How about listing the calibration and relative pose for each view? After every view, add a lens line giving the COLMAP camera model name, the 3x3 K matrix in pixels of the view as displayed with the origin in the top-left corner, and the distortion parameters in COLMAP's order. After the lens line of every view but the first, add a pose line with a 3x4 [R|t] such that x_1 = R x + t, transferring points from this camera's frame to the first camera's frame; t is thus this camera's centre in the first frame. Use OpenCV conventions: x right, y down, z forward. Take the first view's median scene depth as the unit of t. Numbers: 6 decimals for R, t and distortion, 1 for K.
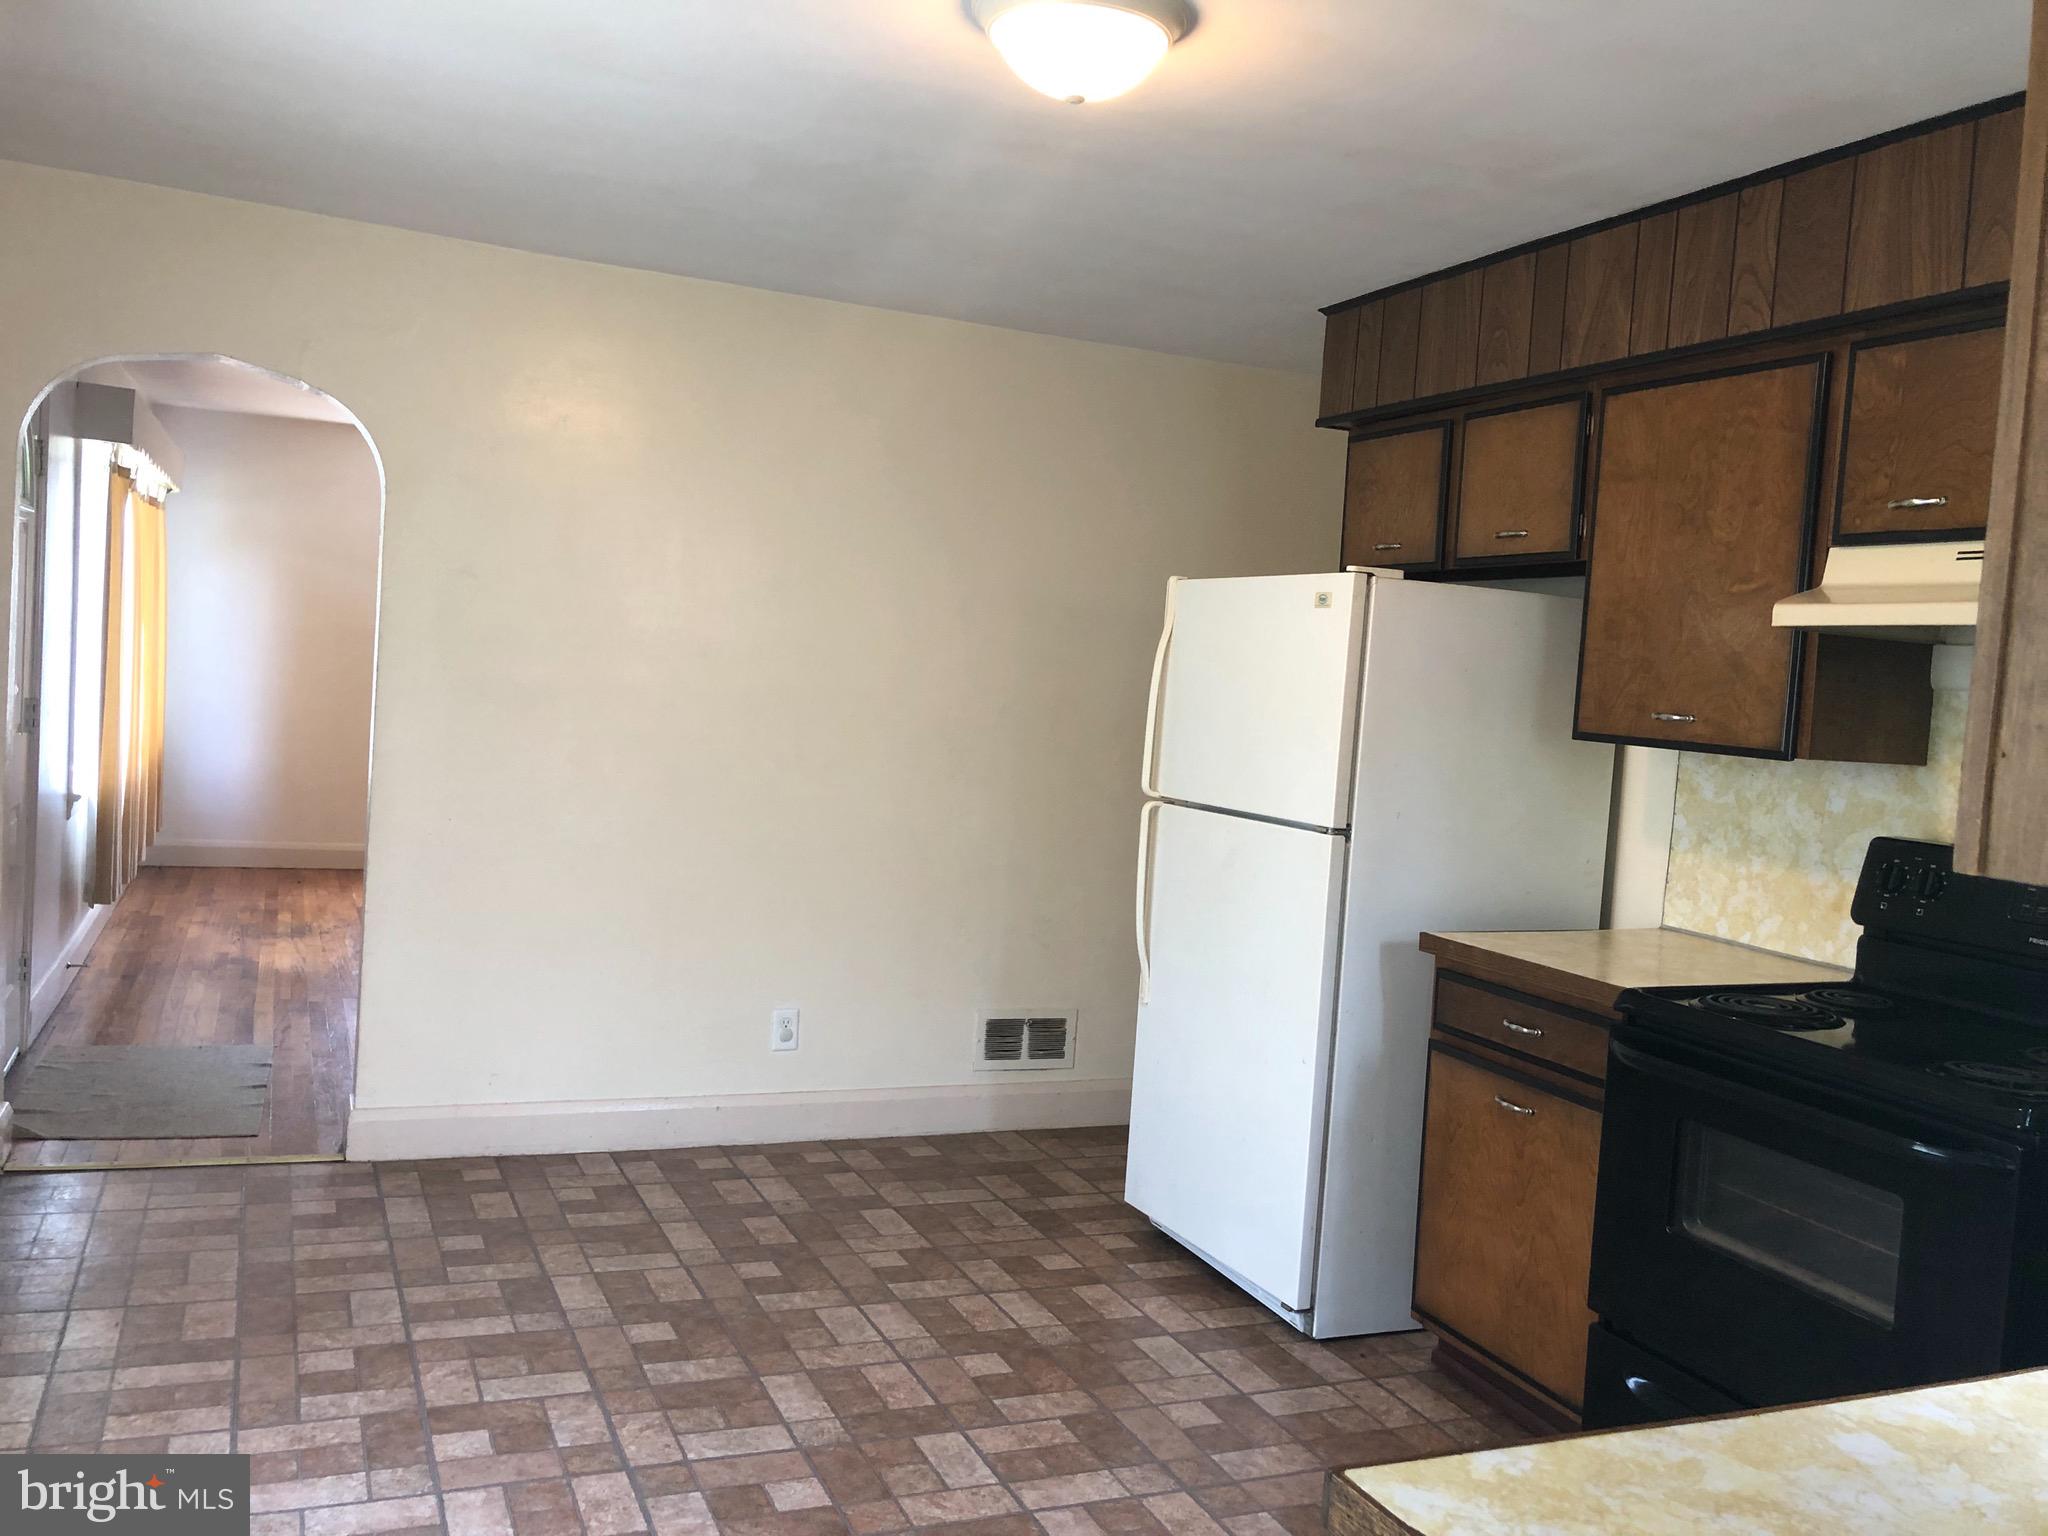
lens RADIAL K [[1688.1, 0, 1016.6], [0, 1688.1, 762.1], [0, 0, 1]] dist [0.042781, -0.038752]
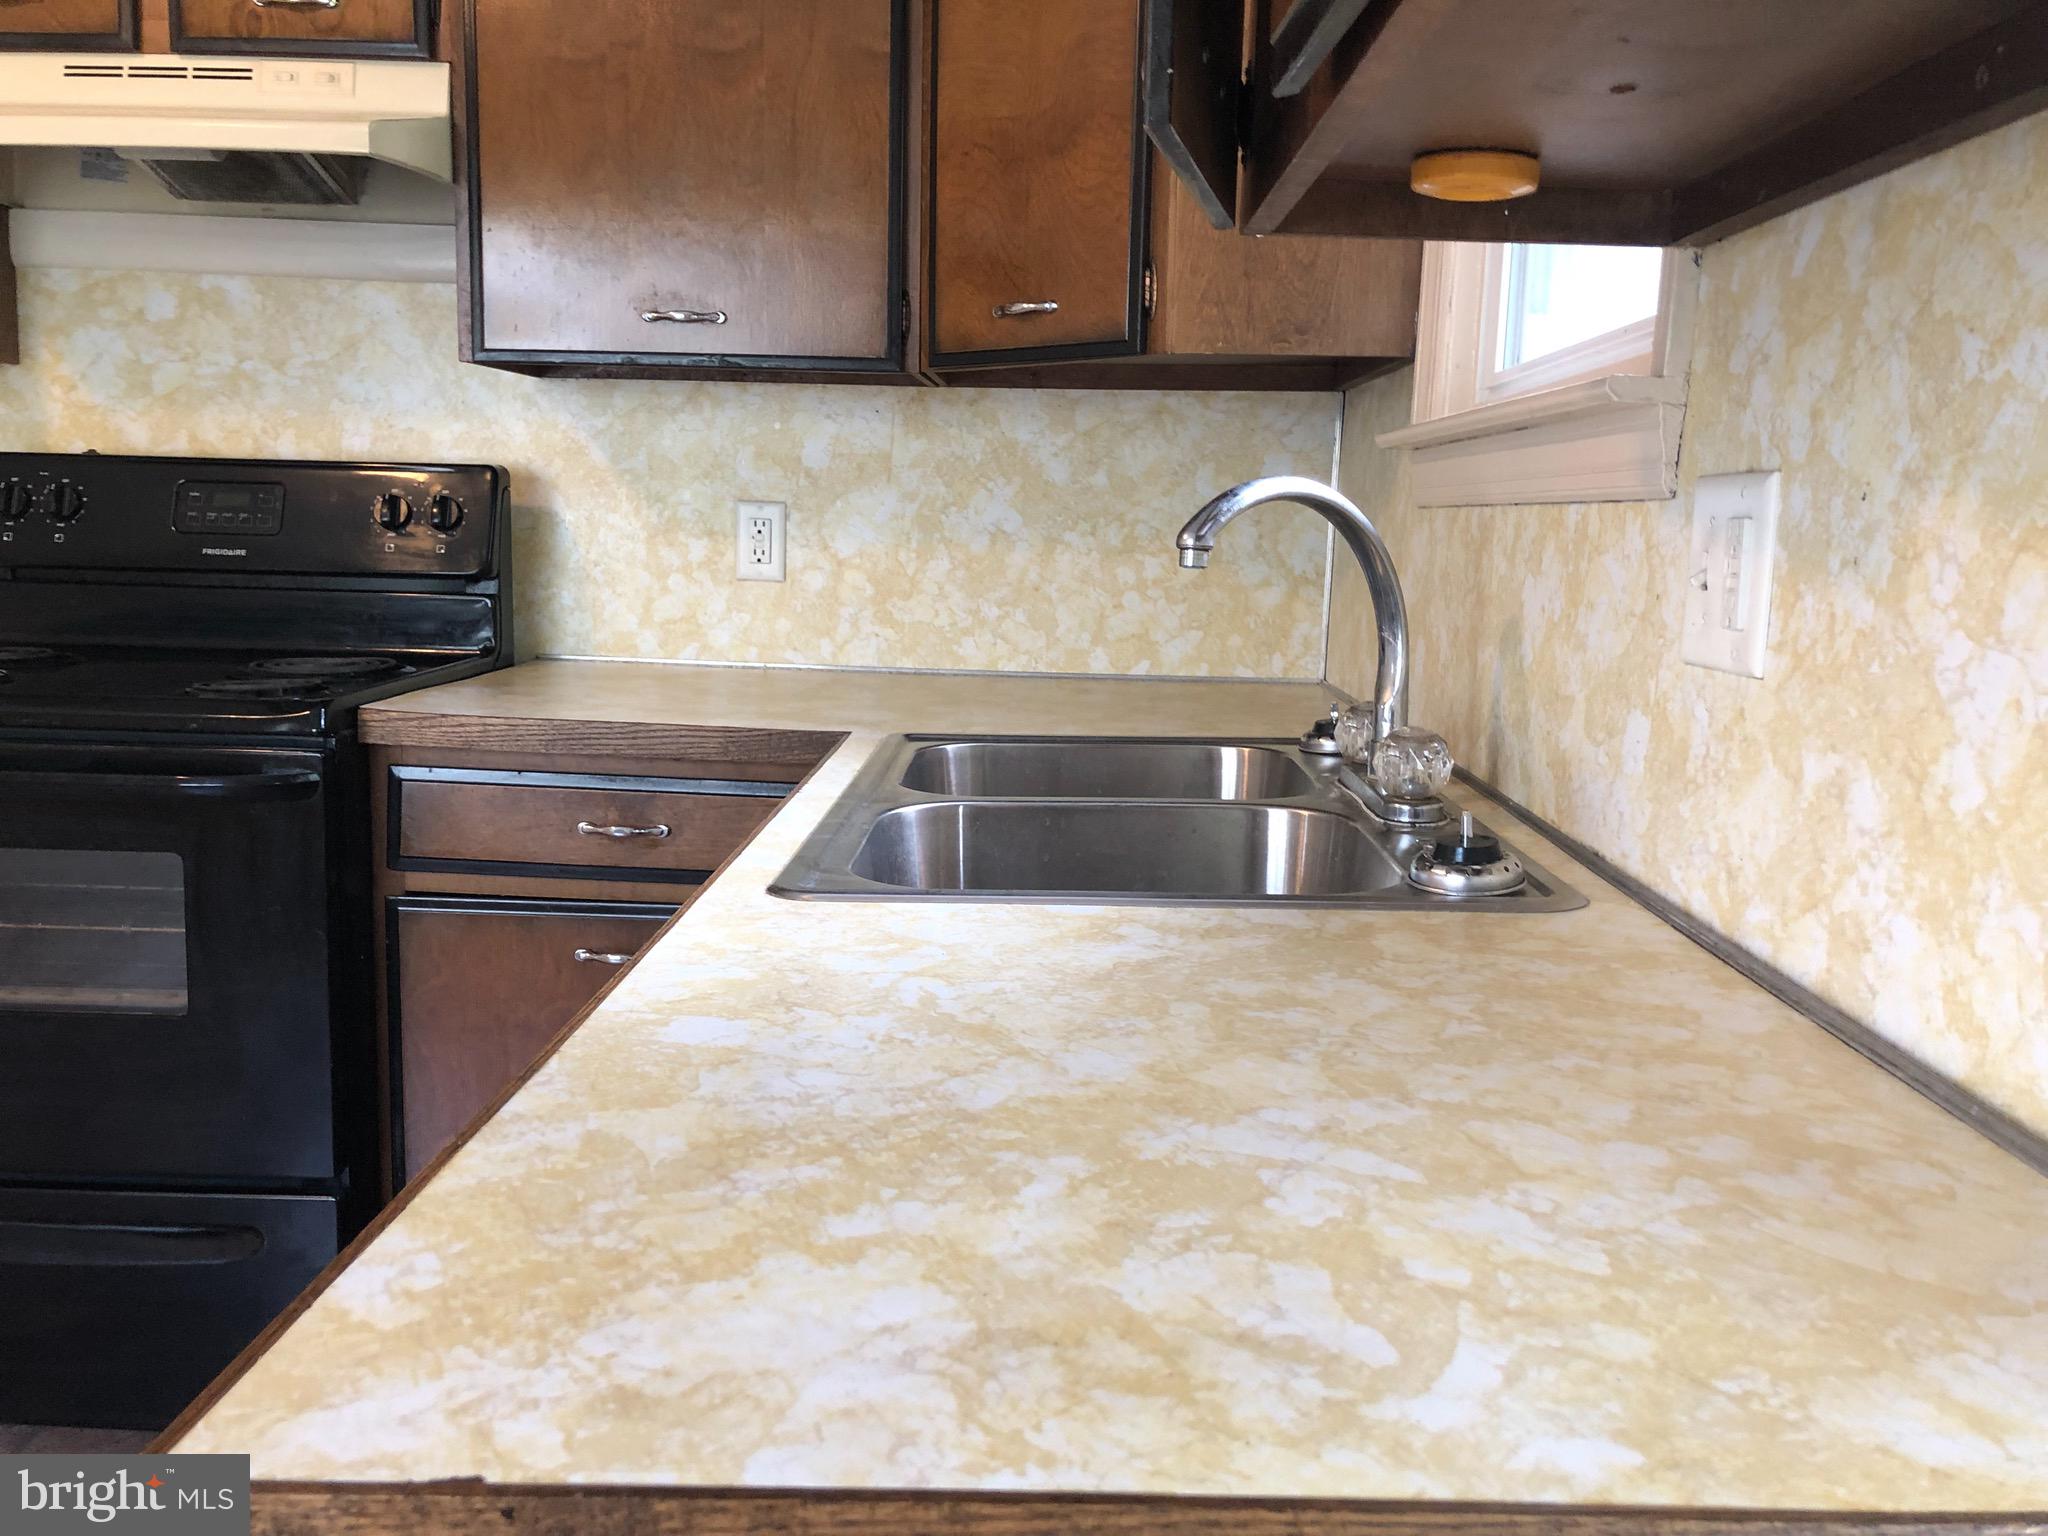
lens RADIAL K [[1688.1, 0, 1024.3], [0, 1688.1, 754.1], [0, 0, 1]] dist [0.042781, -0.038752]
pose [[0.422683, -0.181179, 0.887983, -0.016716], [0.050394, 0.982996, 0.176577, 0.065741], [-0.904875, -0.029887, 0.424626, 0.223683]]
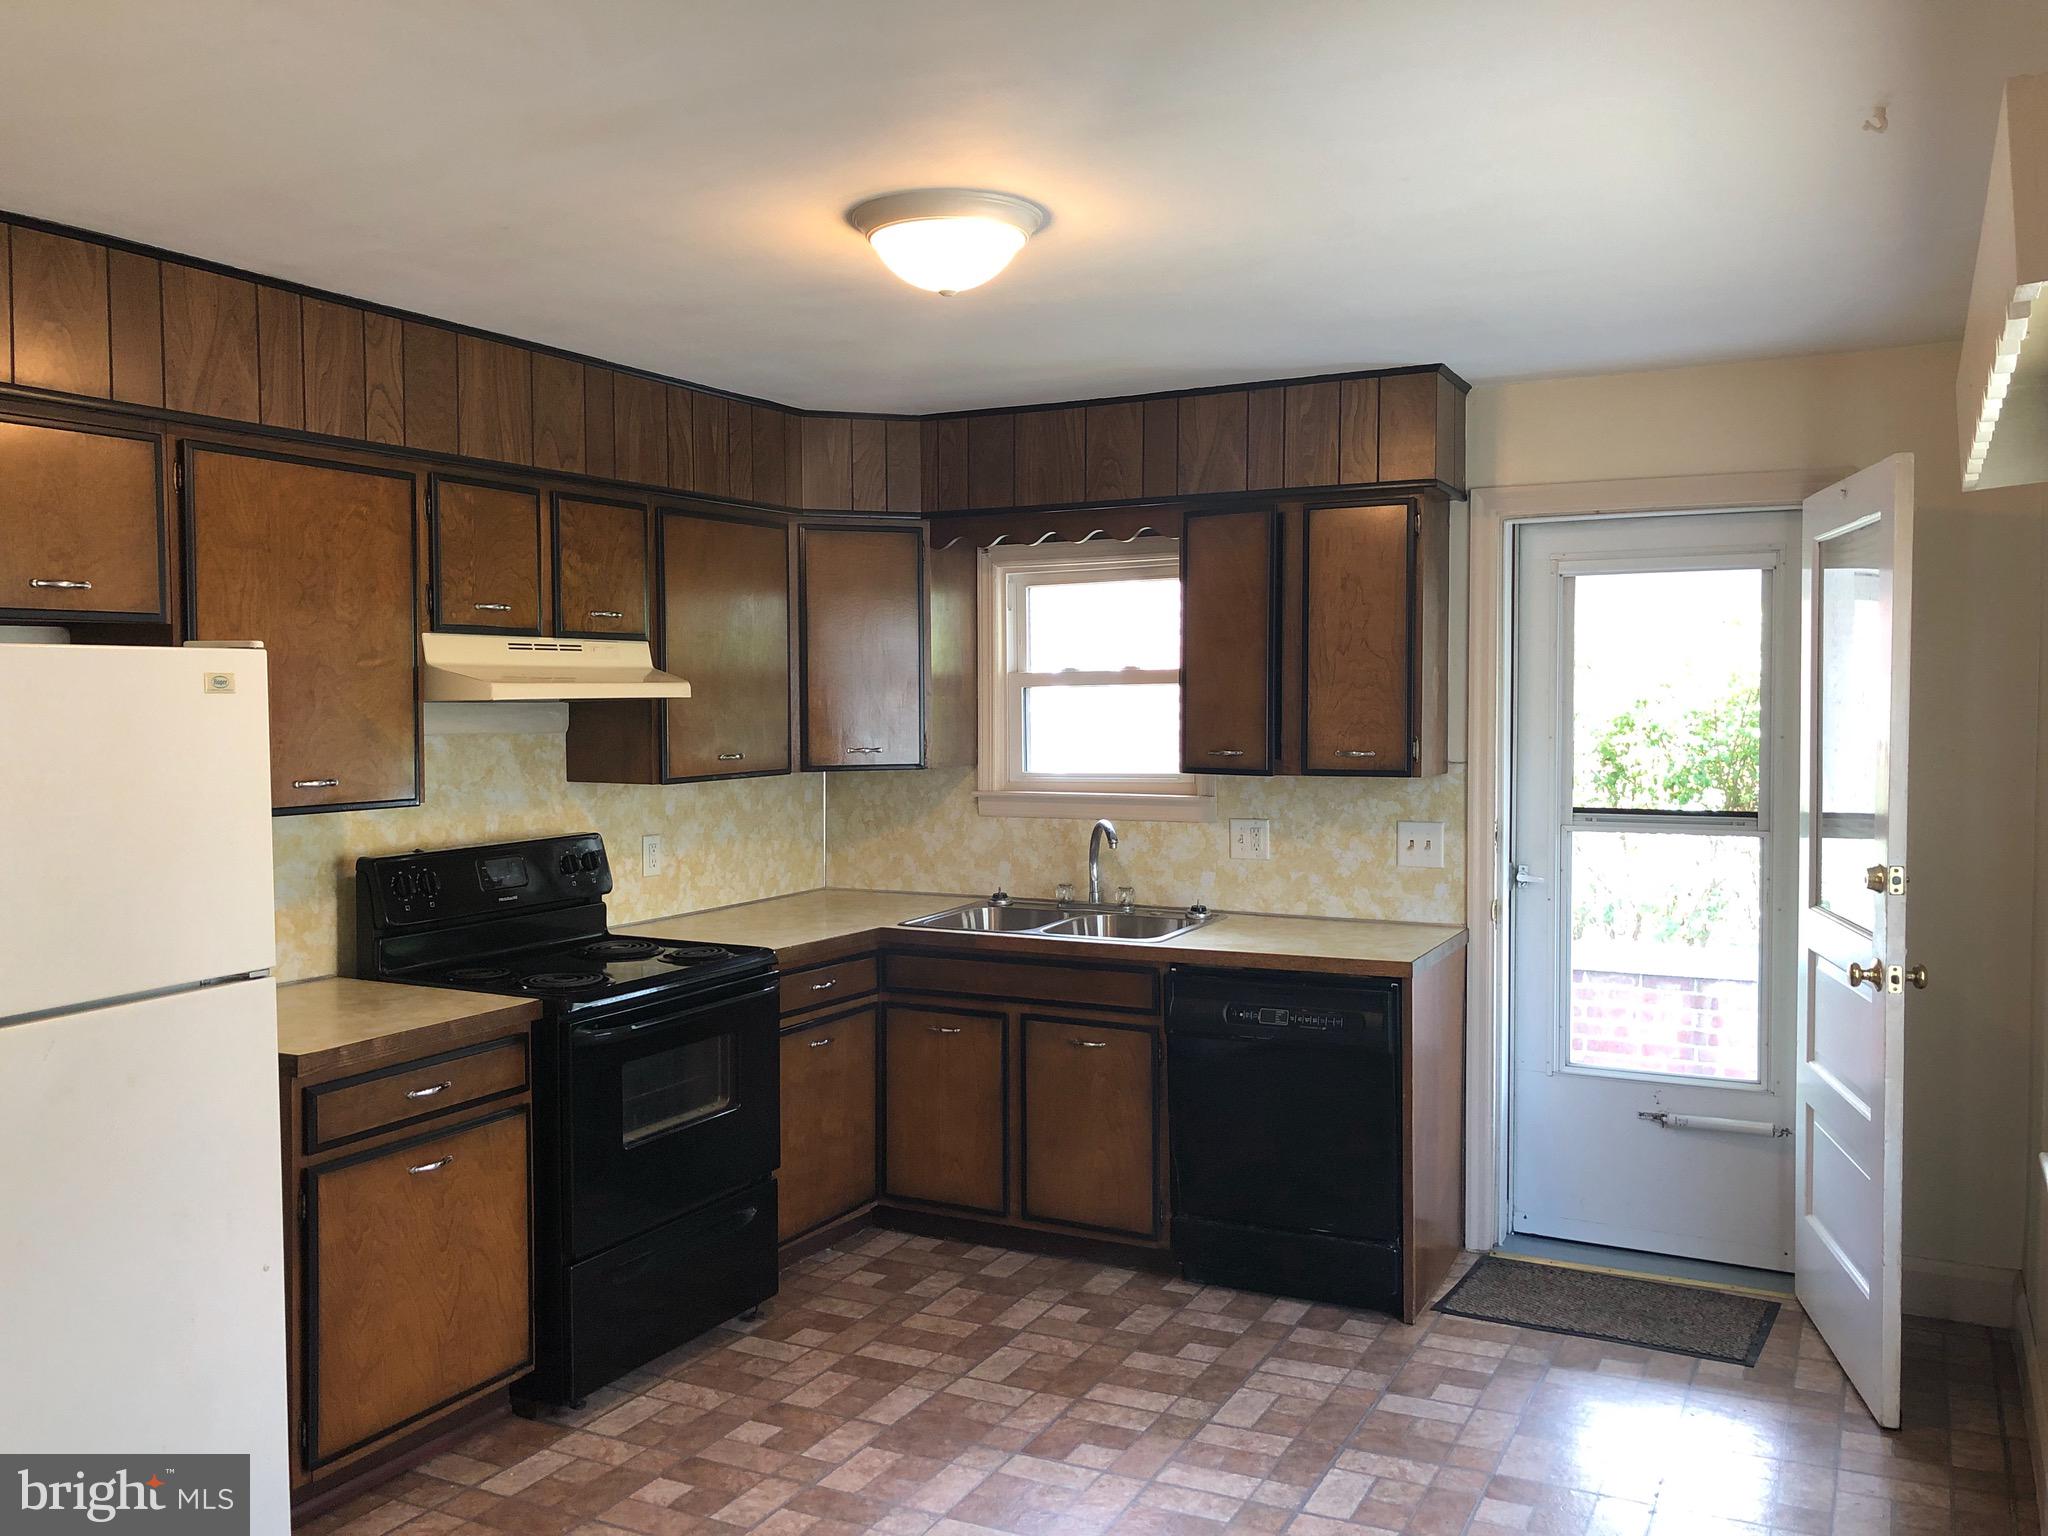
lens RADIAL K [[1688.1, 0, 1027.1], [0, 1688.1, 770.7], [0, 0, 1]] dist [0.042781, -0.038752]
pose [[-0.628532, -0.097337, 0.771669, -0.748296], [0.008805, 0.991184, 0.132198, -0.180297], [-0.777734, 0.089885, -0.622134, 1.391974]]
